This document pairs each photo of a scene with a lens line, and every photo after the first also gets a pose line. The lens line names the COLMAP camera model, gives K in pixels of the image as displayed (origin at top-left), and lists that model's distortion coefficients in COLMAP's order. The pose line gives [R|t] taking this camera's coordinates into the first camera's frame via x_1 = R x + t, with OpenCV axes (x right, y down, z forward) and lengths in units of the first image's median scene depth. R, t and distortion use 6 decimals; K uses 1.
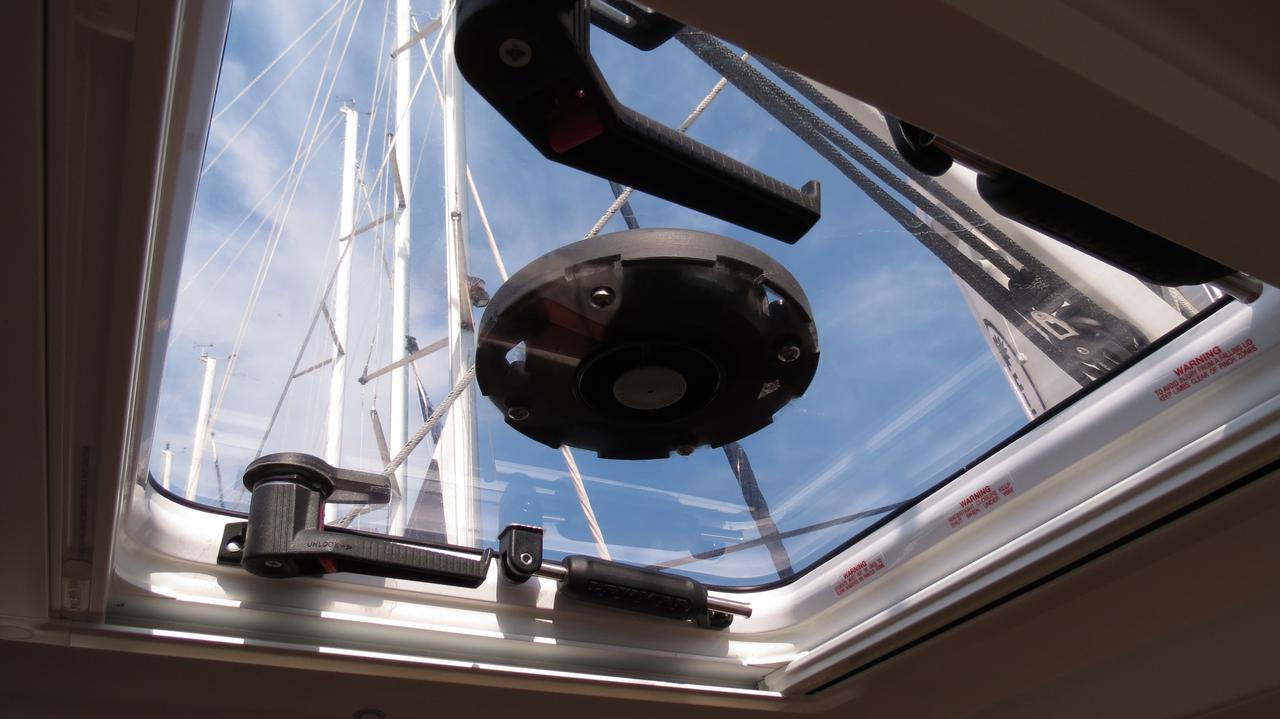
lens RADIAL K [[921.6, 0, 640.0], [0, 921.6, 359.5], [0, 0, 1]] dist [-0.028152, 0.002322]
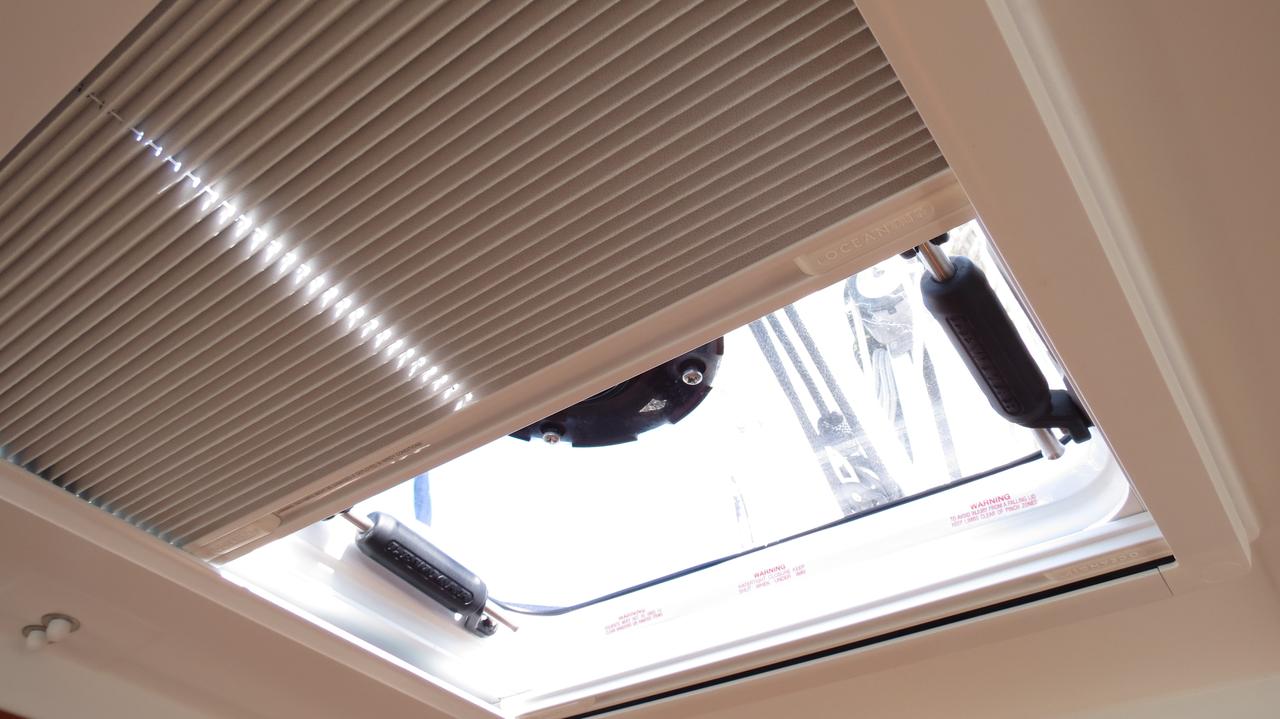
lens RADIAL K [[921.6, 0, 640.0], [0, 921.6, 359.5], [0, 0, 1]] dist [-0.028152, 0.002322]
pose [[0.890067, 0.370613, 0.265380, -0.149839], [-0.332463, 0.926111, -0.178288, 0.147328], [-0.311847, 0.070459, 0.947516, -0.024890]]
